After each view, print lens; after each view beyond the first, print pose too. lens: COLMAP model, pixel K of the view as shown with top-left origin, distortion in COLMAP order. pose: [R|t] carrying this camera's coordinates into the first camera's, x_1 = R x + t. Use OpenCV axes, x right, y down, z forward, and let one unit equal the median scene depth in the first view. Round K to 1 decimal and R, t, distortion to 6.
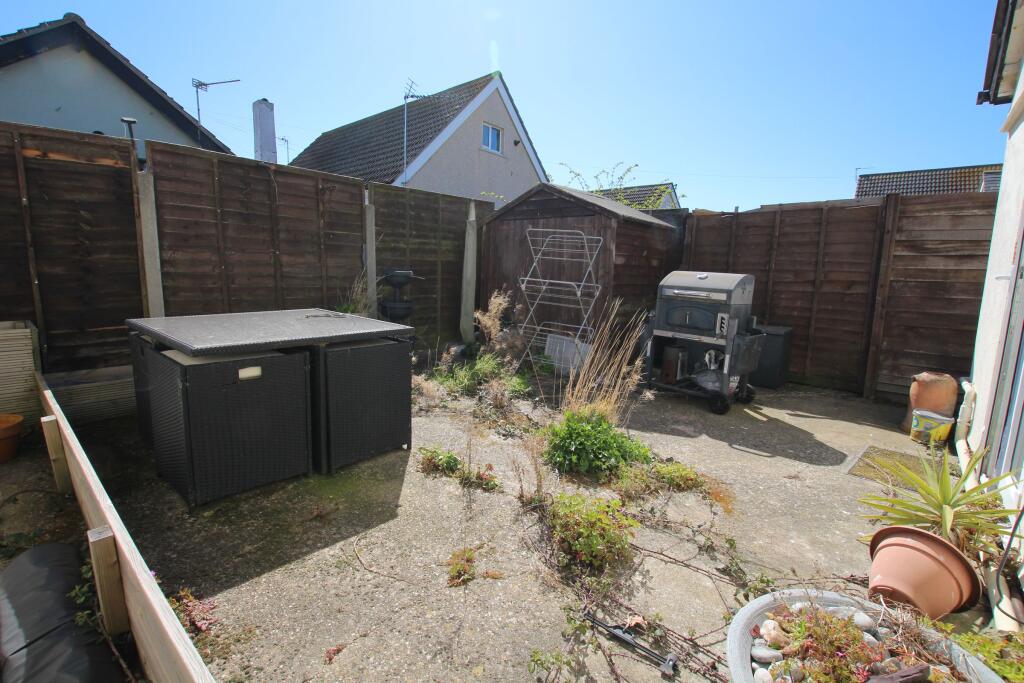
lens RADIAL K [[471.3, 0, 512.7], [0, 471.3, 340.2], [0, 0, 1]] dist [-0.020158, 0.000619]
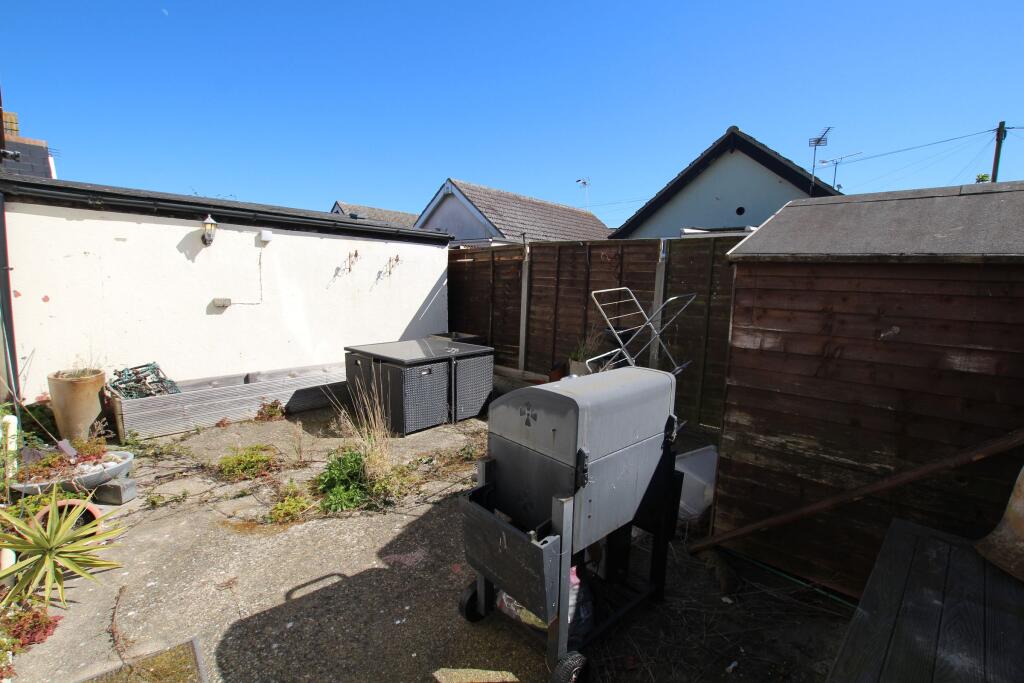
lens RADIAL K [[471.3, 0, 512.1], [0, 471.3, 347.5], [0, 0, 1]] dist [-0.020158, 0.000619]
pose [[-0.052109, 0.107010, -0.992891, 0.955048], [-0.183690, 0.976251, 0.114857, -0.225438], [0.981602, 0.188369, -0.031215, 1.008296]]
